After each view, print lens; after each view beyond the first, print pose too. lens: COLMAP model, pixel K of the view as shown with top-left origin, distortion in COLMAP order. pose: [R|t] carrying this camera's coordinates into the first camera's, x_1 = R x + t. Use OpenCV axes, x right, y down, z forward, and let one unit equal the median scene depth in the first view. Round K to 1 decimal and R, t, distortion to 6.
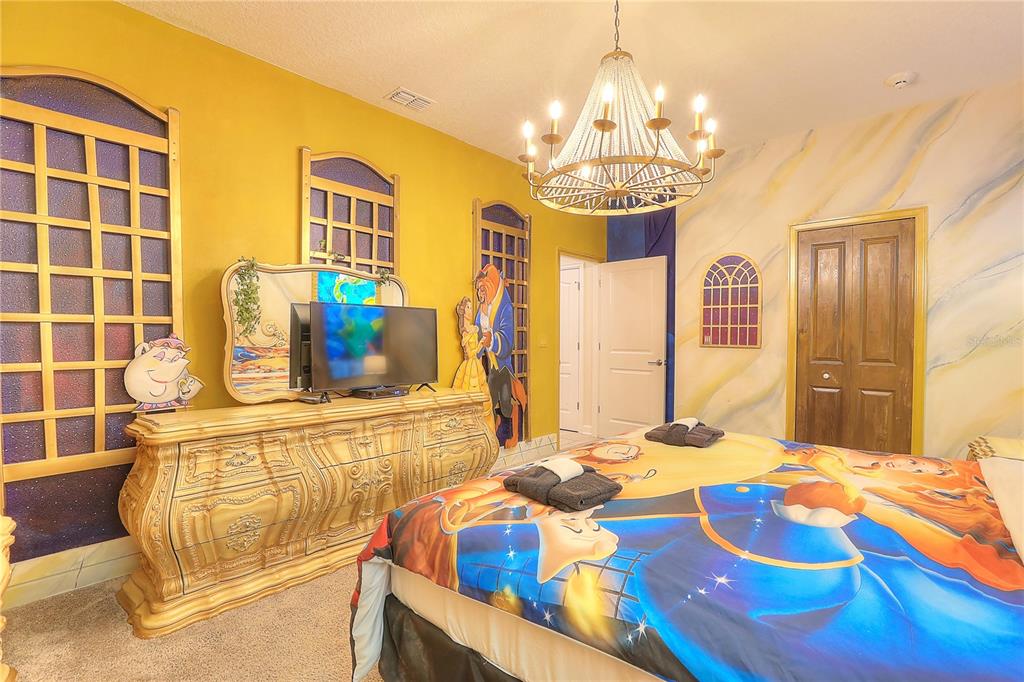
lens RADIAL K [[469.5, 0, 515.7], [0, 469.5, 341.4], [0, 0, 1]] dist [-0.044643, 0.012590]
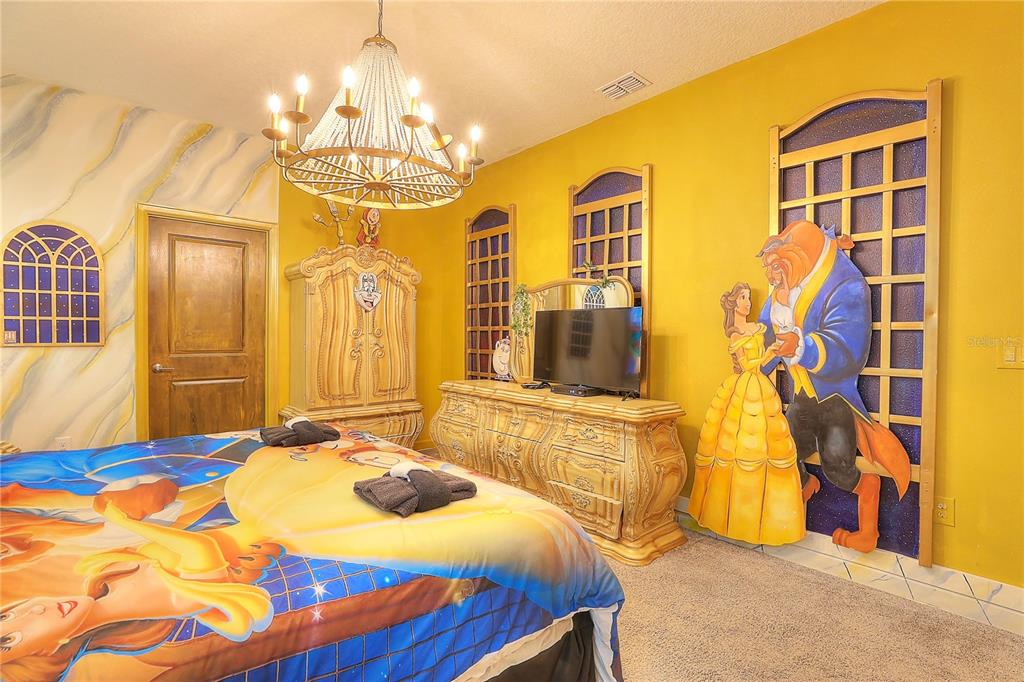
lens RADIAL K [[469.5, 0, 515.7], [0, 469.5, 341.4], [0, 0, 1]] dist [-0.044643, 0.012590]
pose [[-0.106796, 0.005719, -0.994265, 1.038564], [-0.019950, 0.999770, 0.007893, -0.011866], [0.994081, 0.020679, -0.106657, 1.268117]]
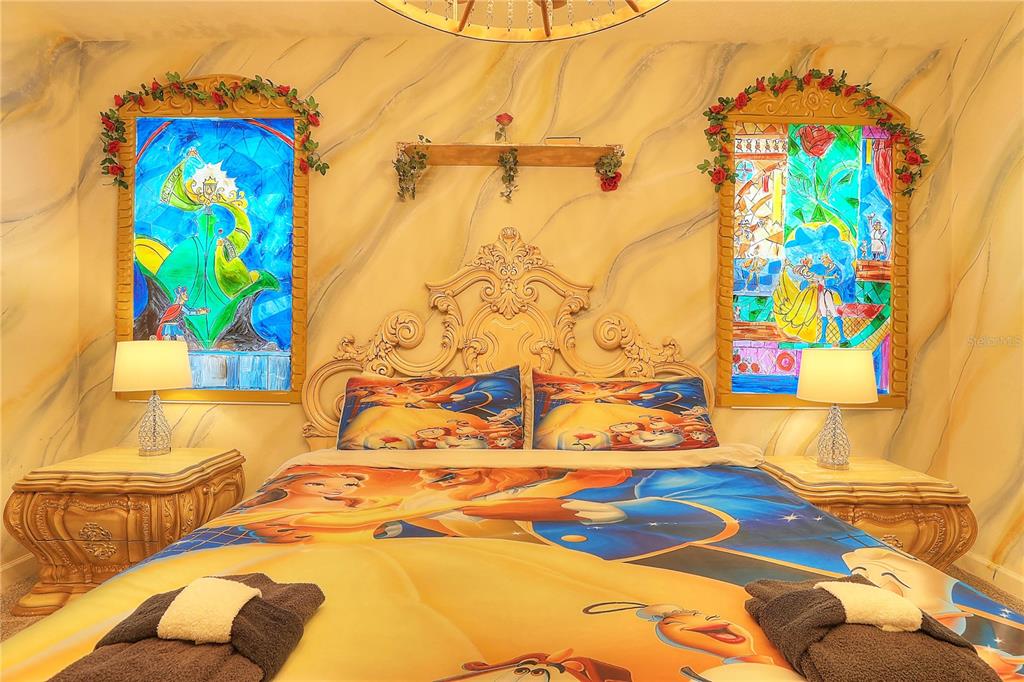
lens RADIAL K [[469.5, 0, 515.7], [0, 469.5, 341.4], [0, 0, 1]] dist [-0.044643, 0.012590]
pose [[-0.667468, -0.016945, 0.744446, -0.011630], [-0.006446, 0.999835, 0.016979, -0.014465], [-0.744610, 0.006534, -0.667467, 1.104921]]
